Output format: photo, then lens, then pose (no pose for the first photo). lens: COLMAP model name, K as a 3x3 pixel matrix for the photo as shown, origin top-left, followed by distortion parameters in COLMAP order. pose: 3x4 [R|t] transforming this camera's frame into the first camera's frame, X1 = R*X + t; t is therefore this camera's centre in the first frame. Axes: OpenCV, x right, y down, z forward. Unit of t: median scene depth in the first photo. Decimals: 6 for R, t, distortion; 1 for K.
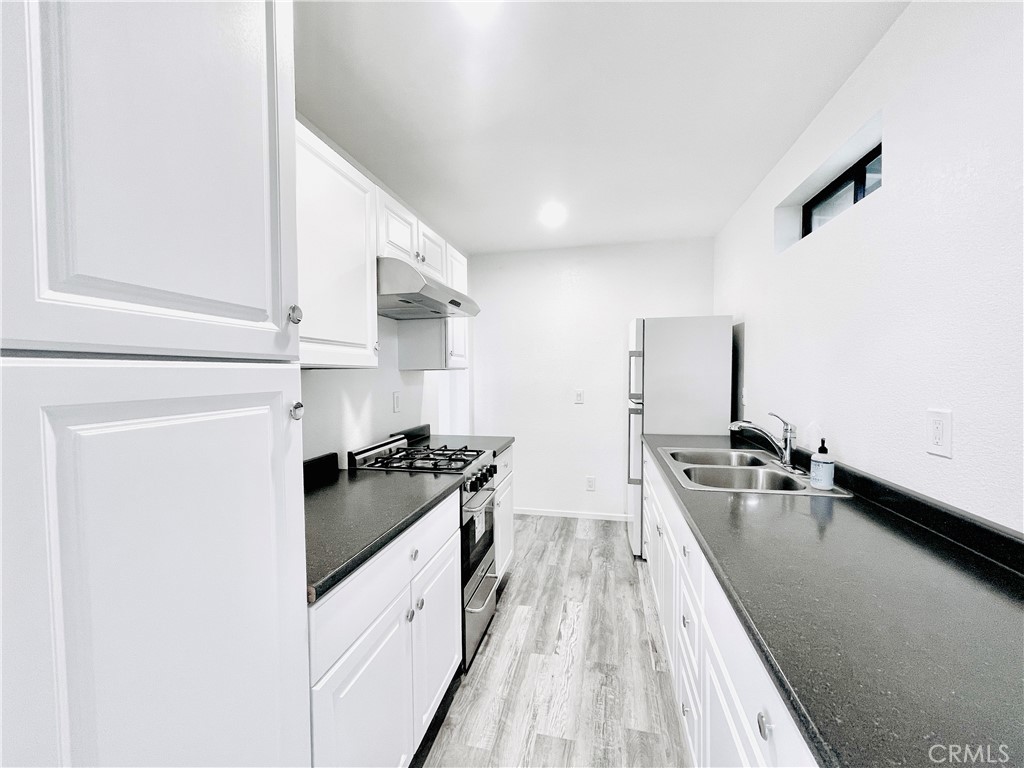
lens RADIAL K [[410.7, 0, 512.5], [0, 410.7, 384.7], [0, 0, 1]] dist [-0.000924, 0.000064]
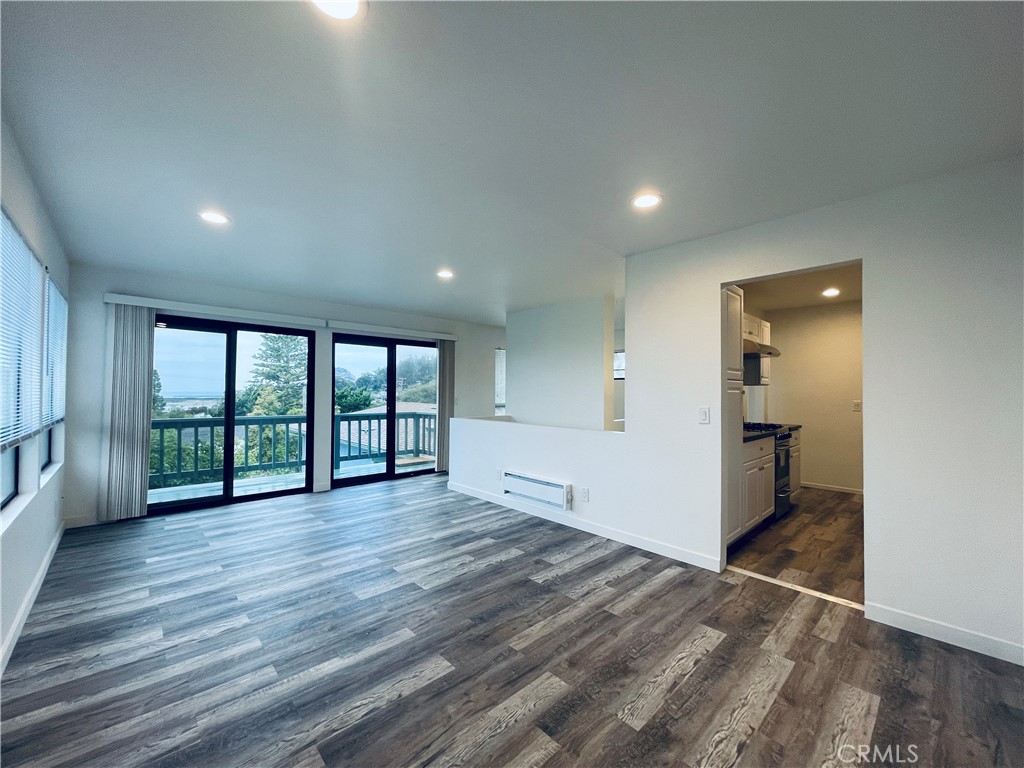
lens RADIAL K [[410.7, 0, 508.5], [0, 410.7, 386.5], [0, 0, 1]] dist [-0.000924, 0.000064]
pose [[0.825162, 0.008947, -0.564825, -0.048406], [-0.031566, 0.999043, -0.030290, 0.072594], [0.564013, 0.042823, 0.824655, -1.376881]]
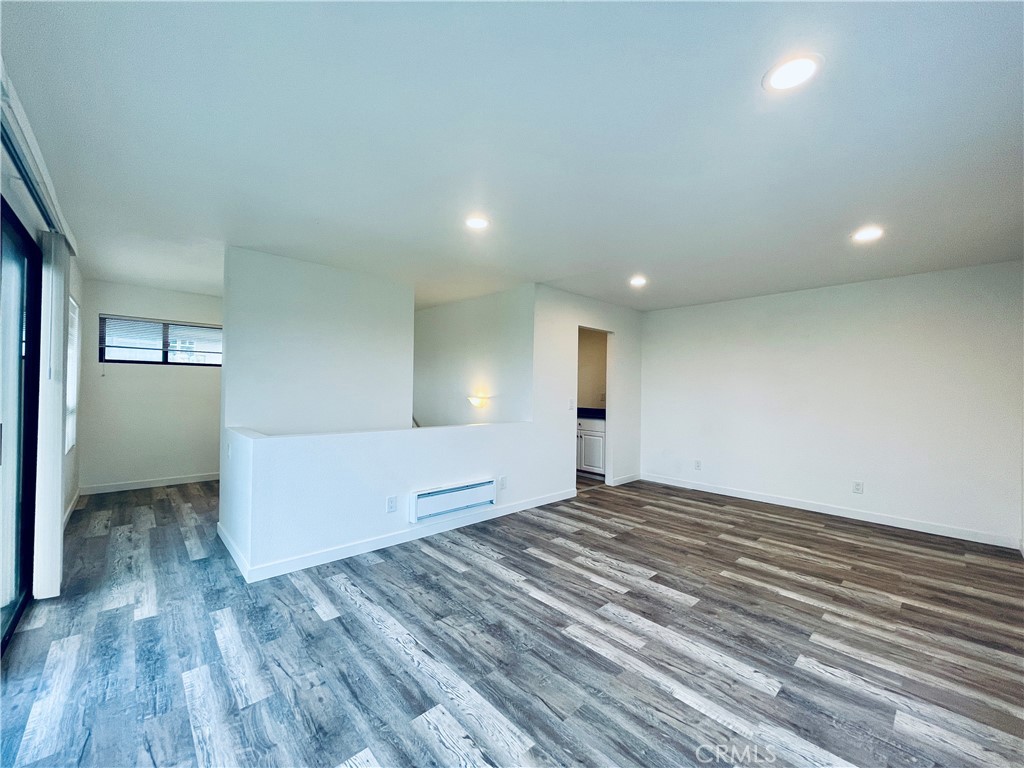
lens RADIAL K [[410.7, 0, 511.7], [0, 410.7, 385.8], [0, 0, 1]] dist [-0.000924, 0.000064]
pose [[0.565626, 0.024075, 0.824311, -2.283906], [0.002422, 0.999521, -0.030855, 0.074744], [-0.824659, 0.019449, 0.565296, -0.872056]]
